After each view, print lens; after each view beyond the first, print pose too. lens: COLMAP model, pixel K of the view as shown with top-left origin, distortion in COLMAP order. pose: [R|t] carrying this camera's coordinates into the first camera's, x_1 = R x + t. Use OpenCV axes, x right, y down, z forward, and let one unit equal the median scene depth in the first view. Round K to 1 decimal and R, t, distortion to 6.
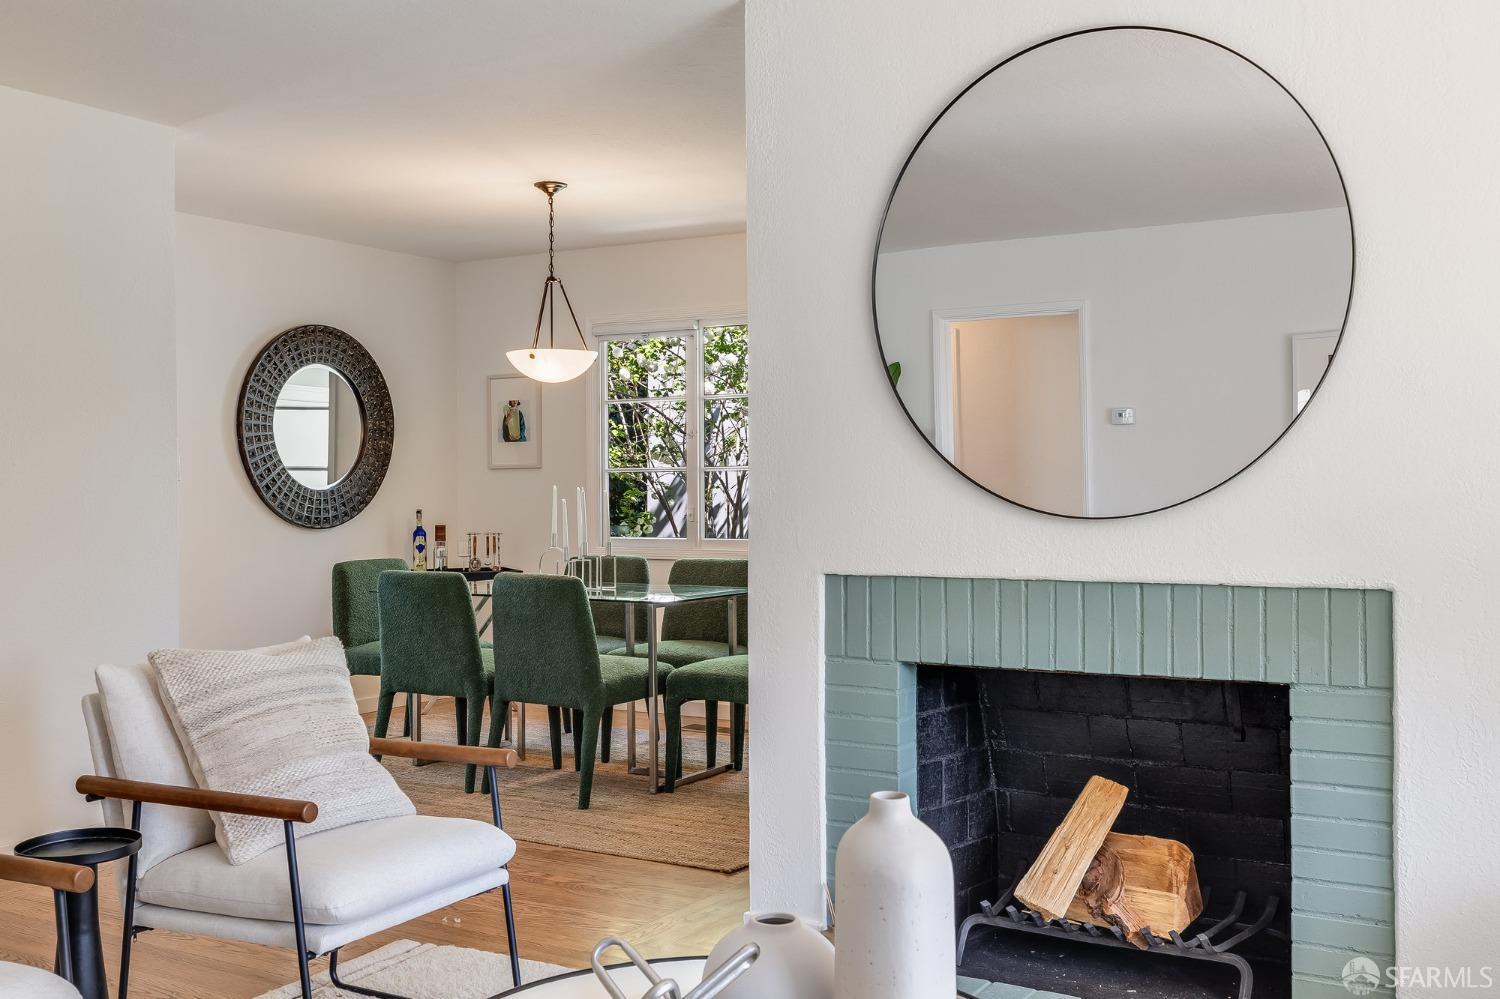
lens RADIAL K [[1490.5, 0, 749.6], [0, 1490.5, 492.8], [0, 0, 1]] dist [0.006268, 0.000000]
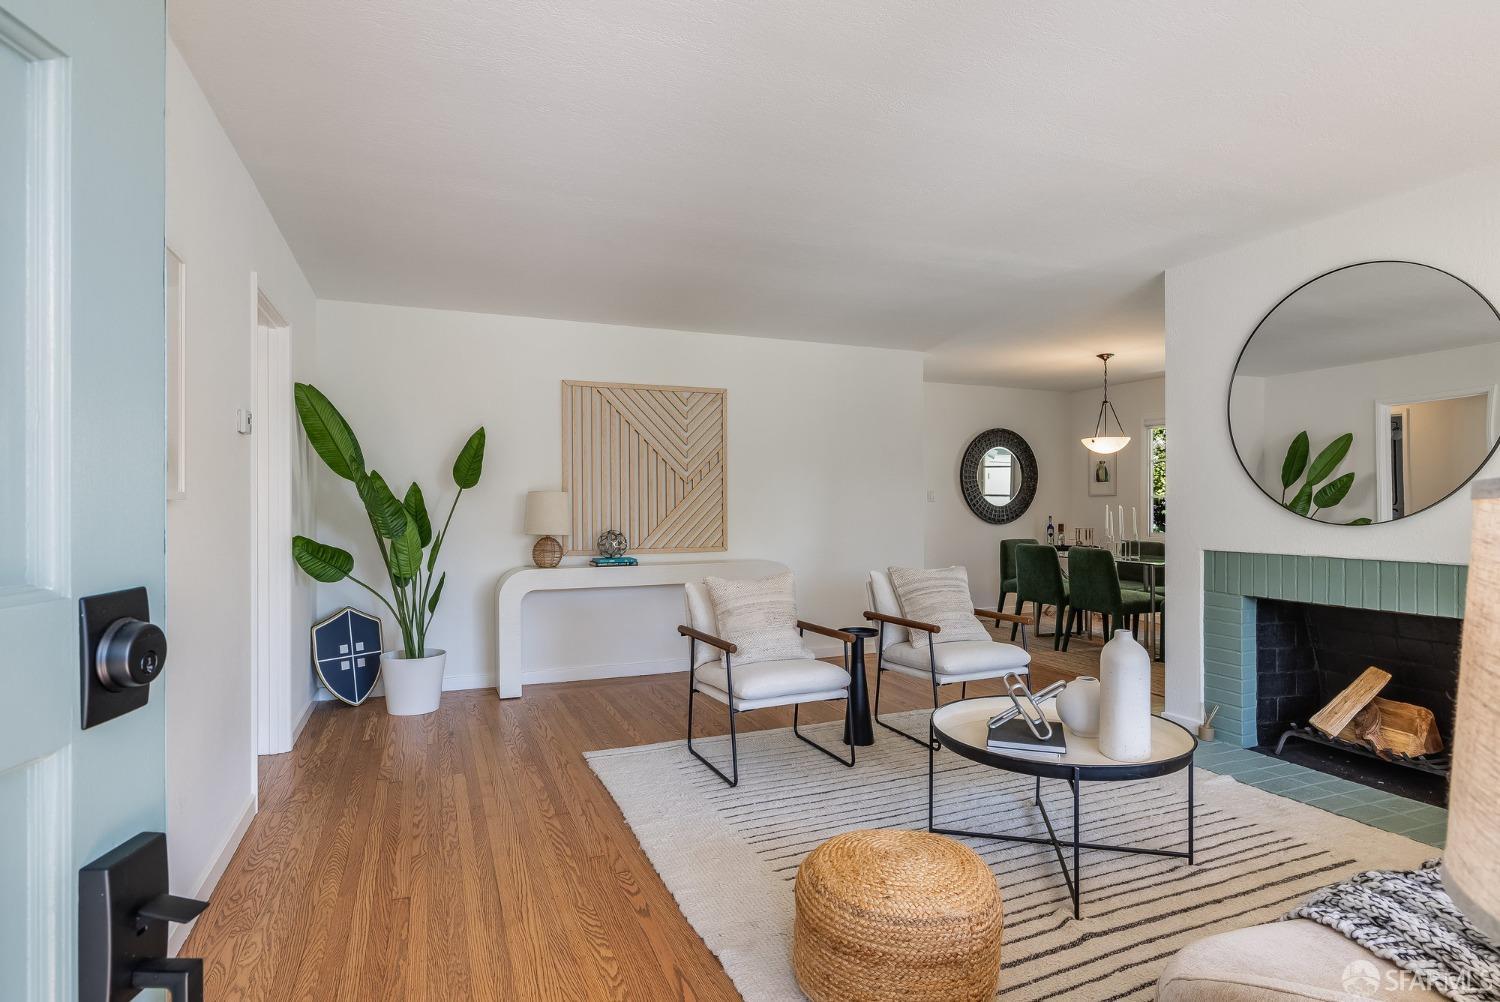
lens RADIAL K [[787.7, 0, 748.9], [0, 787.7, 503.7], [0, 0, 1]] dist [-0.003228, -0.001180]
pose [[0.800494, 0.005594, -0.599314, 0.197772], [-0.007693, 0.999970, -0.000942, -0.002695], [0.599291, 0.005365, 0.800513, -0.228061]]
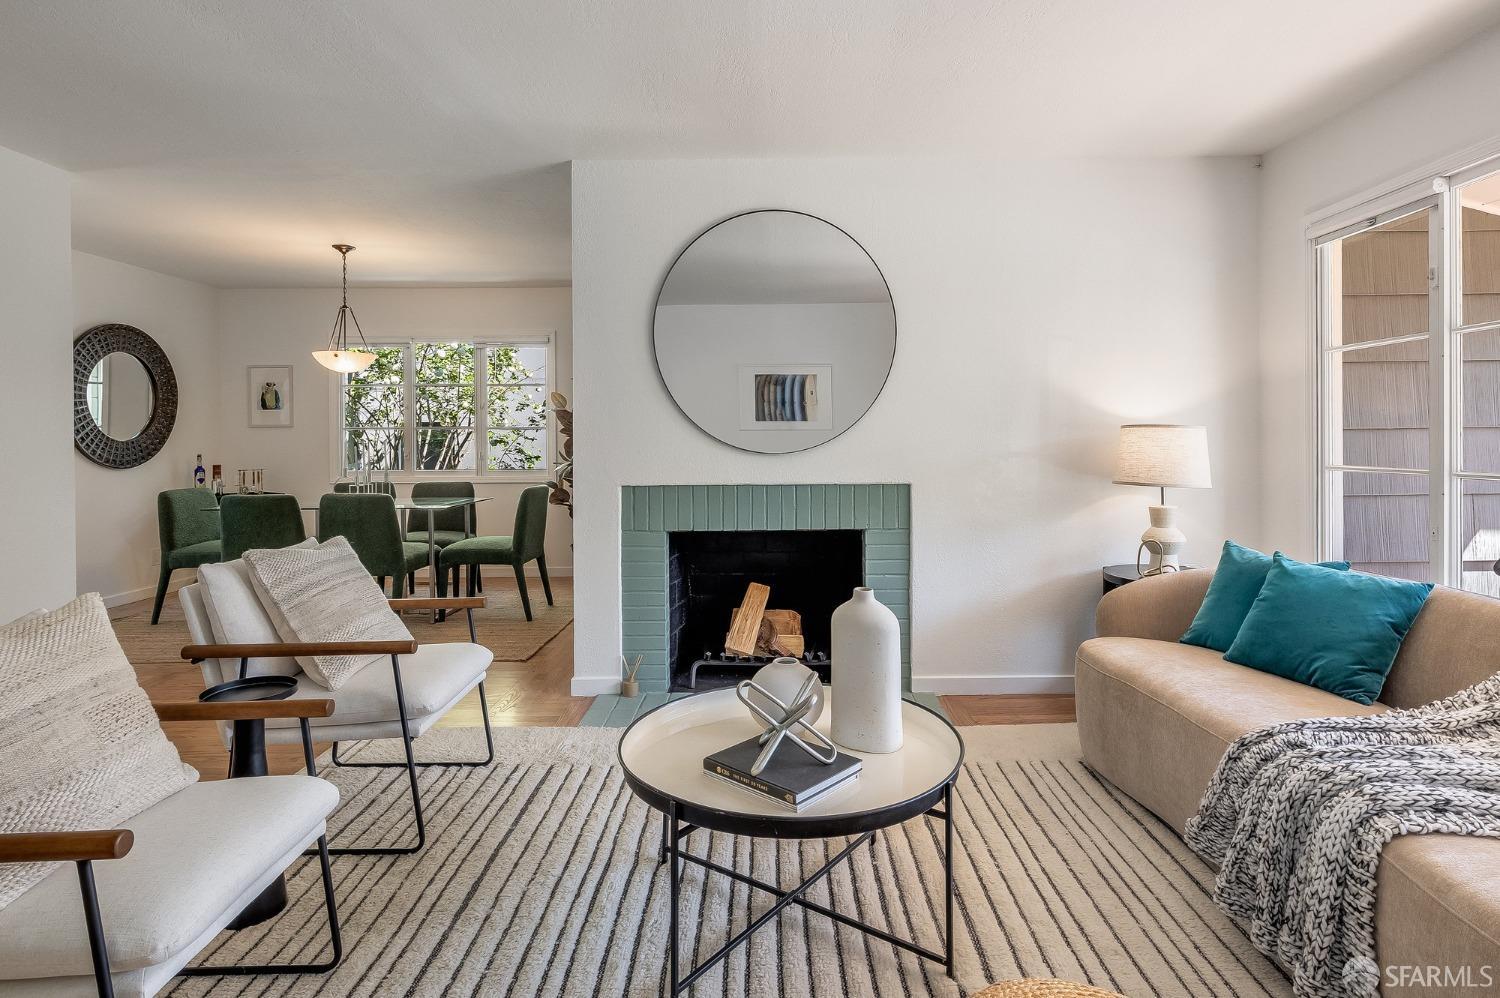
lens RADIAL K [[796.3, 0, 778.5], [0, 796.3, 447.6], [0, 0, 1]] dist [0.000540, -0.000783]
pose [[0.858068, -0.006007, 0.513501, -0.286305], [0.002966, 0.999973, 0.006742, 0.001739], [-0.513528, -0.004261, 0.858062, 0.068142]]
